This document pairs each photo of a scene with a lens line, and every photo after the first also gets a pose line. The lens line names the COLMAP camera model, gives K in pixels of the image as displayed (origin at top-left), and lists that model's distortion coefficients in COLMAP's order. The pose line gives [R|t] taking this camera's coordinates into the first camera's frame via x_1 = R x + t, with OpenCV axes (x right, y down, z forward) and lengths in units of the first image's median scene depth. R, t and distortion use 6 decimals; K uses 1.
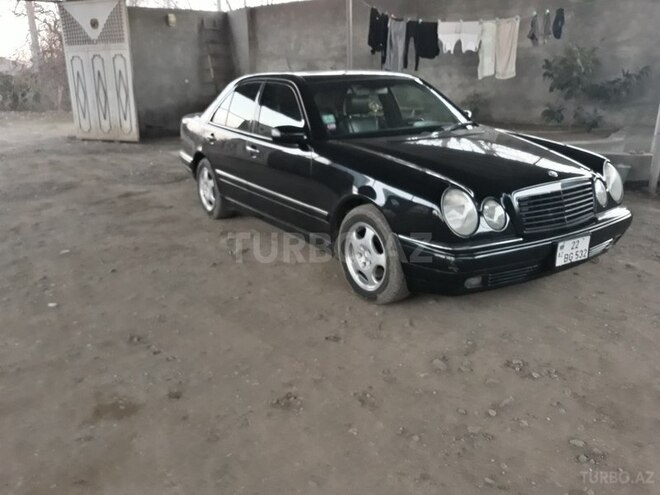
lens RADIAL K [[548.7, 0, 328.3], [0, 548.7, 245.9], [0, 0, 1]] dist [-0.000913, 0.000848]
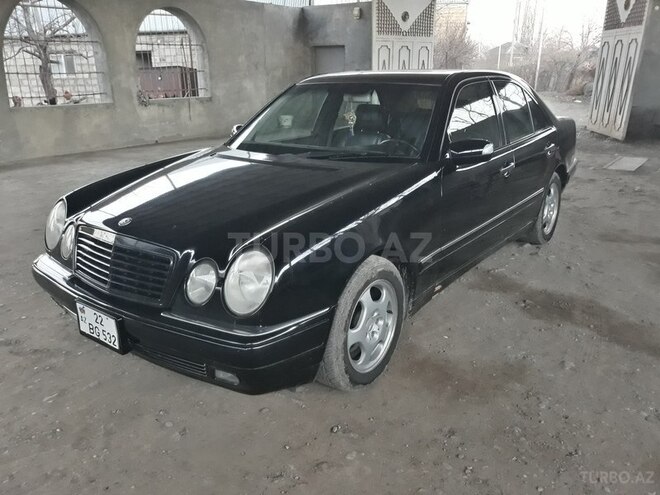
lens RADIAL K [[548.7, 0, 326.9], [0, 548.7, 251.4], [0, 0, 1]] dist [-0.000913, 0.000848]
pose [[0.367365, 0.311963, -0.876197, 0.463502], [-0.277392, 0.935945, 0.216933, -0.130123], [0.887748, 0.163356, 0.430370, 0.370549]]
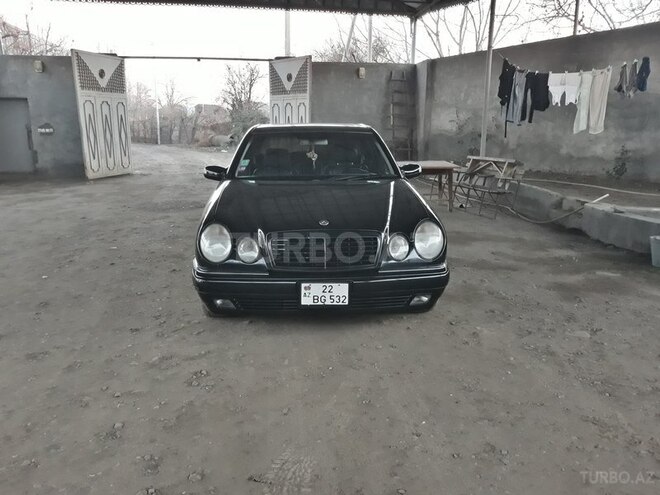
lens RADIAL K [[548.7, 0, 330.0], [0, 548.7, 247.9], [0, 0, 1]] dist [-0.000913, 0.000848]
pose [[0.882418, 0.128169, -0.452671, 0.364335], [-0.161077, 0.986331, -0.034727, -0.017369], [0.442033, 0.103559, 0.891001, 0.019050]]
